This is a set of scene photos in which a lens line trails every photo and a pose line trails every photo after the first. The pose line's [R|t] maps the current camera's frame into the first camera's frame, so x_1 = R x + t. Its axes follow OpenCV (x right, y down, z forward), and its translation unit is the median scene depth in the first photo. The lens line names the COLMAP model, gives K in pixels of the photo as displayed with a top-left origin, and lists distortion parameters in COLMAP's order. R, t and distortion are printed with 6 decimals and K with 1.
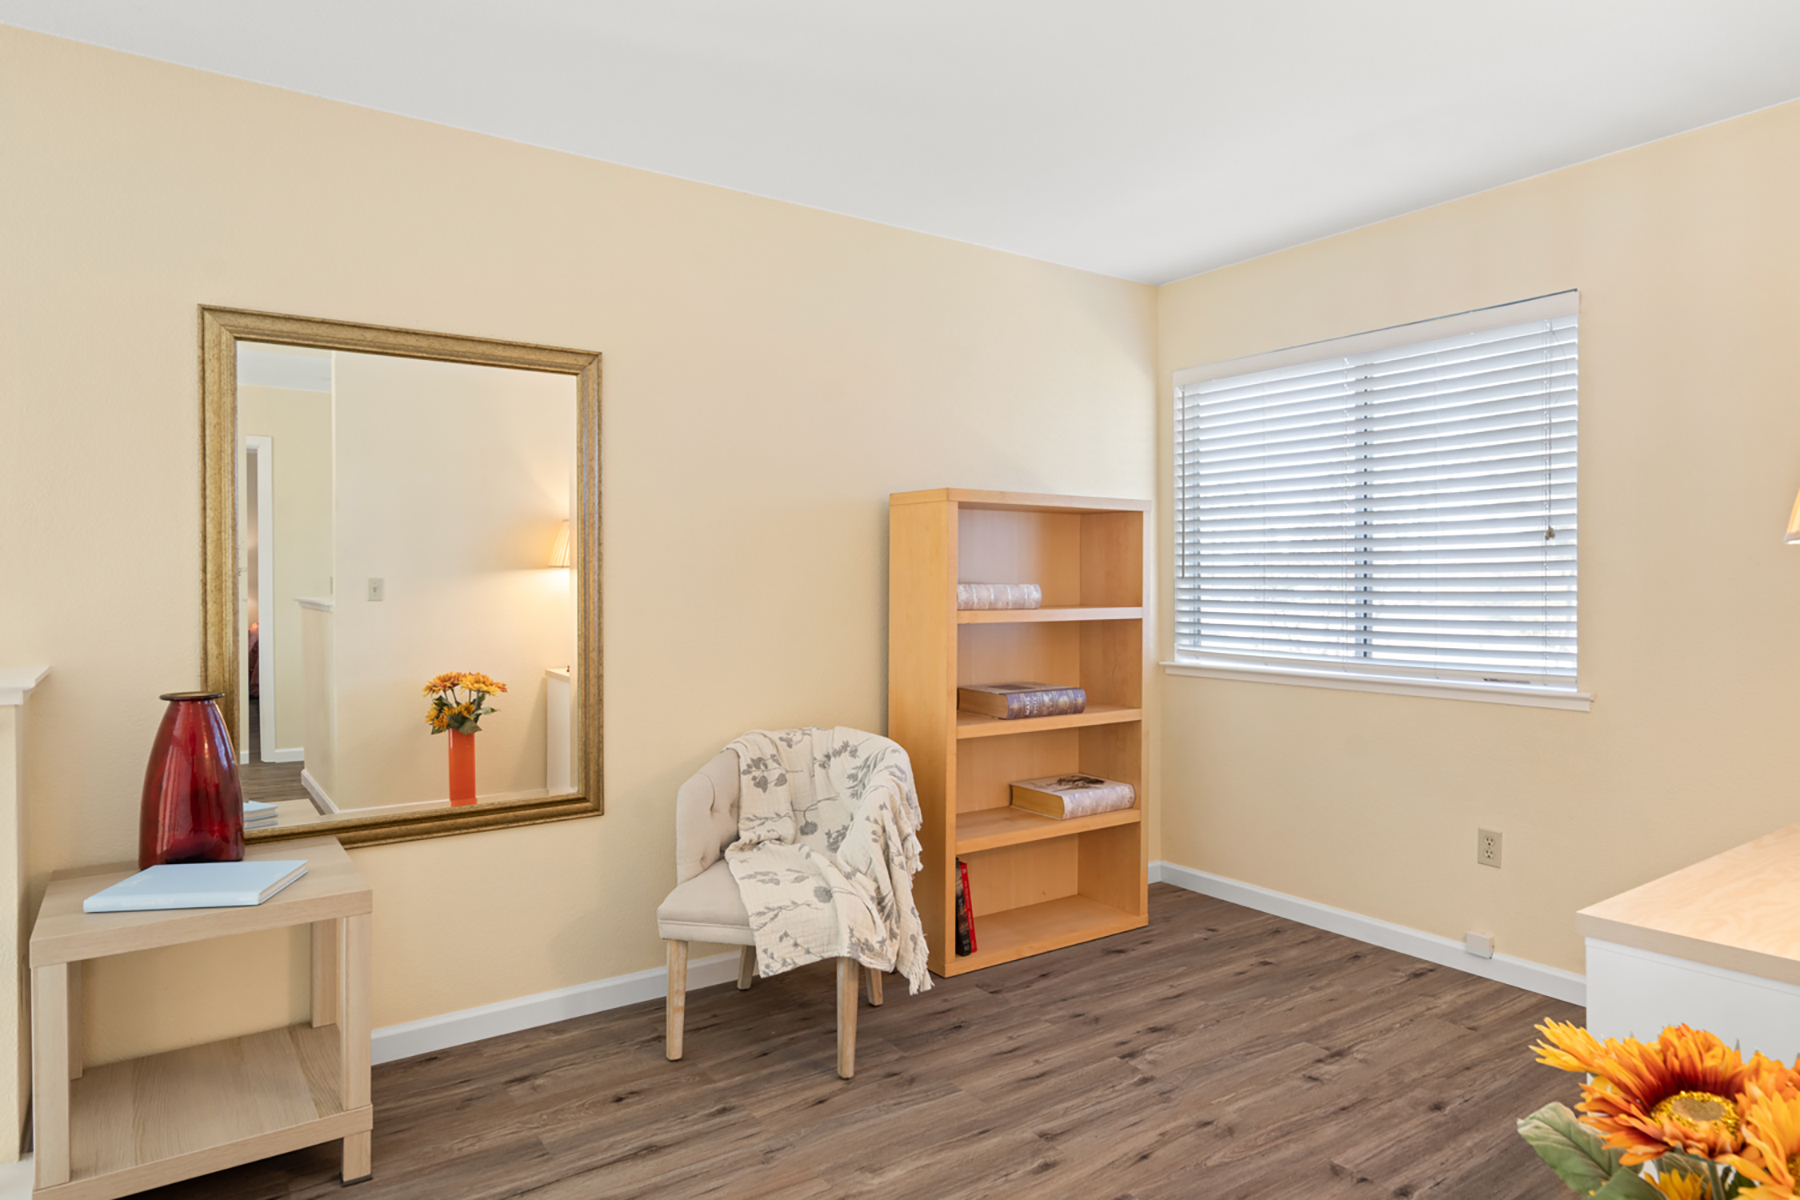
lens RADIAL K [[1071.8, 0, 900.0], [0, 1071.8, 600.0], [0, 0, 1]] dist [0.000422, 0.000038]
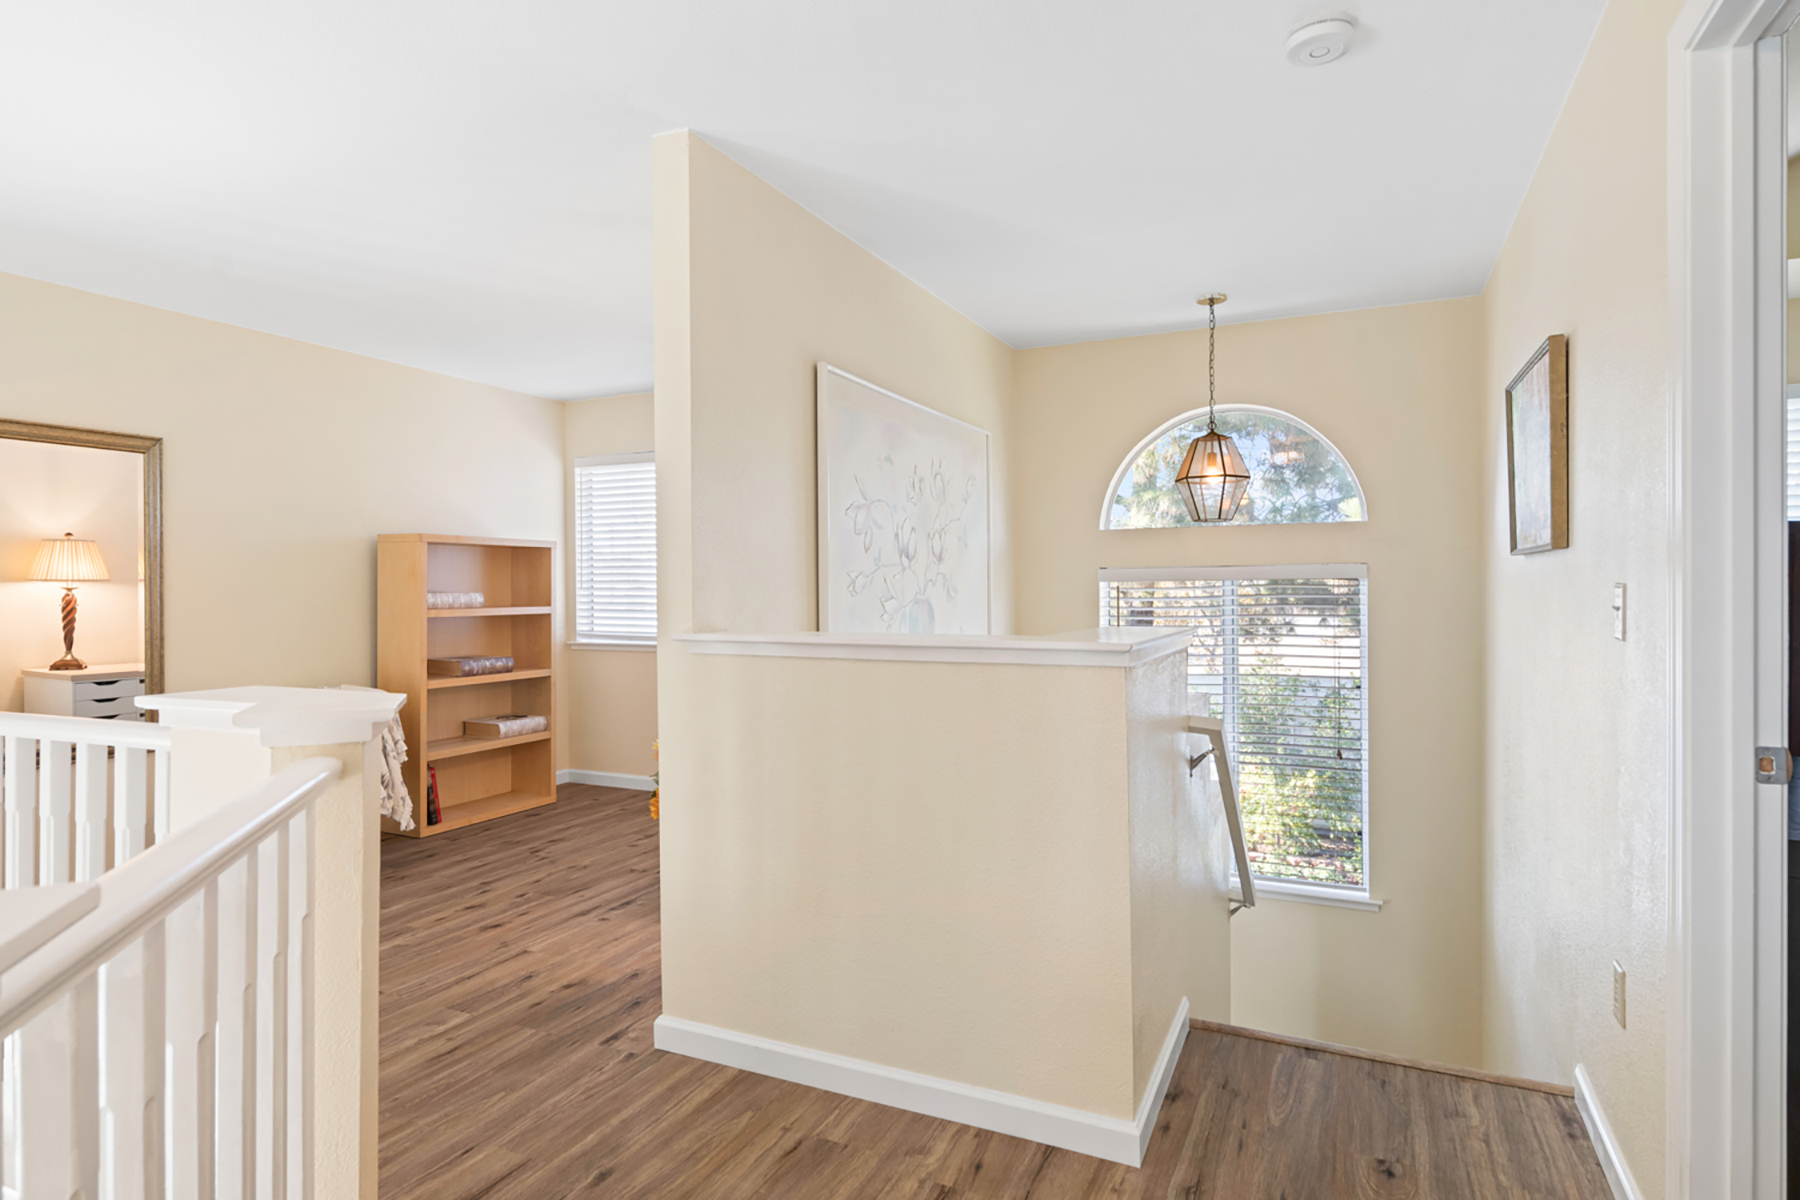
lens RADIAL K [[964.5, 0, 895.4], [0, 964.5, 586.4], [0, 0, 1]] dist [-0.004729, 0.000377]
pose [[0.866323, -0.002196, 0.499479, -0.059750], [0.012665, 0.999765, -0.017572, 0.009703], [-0.499323, 0.021549, 0.866148, -0.601614]]
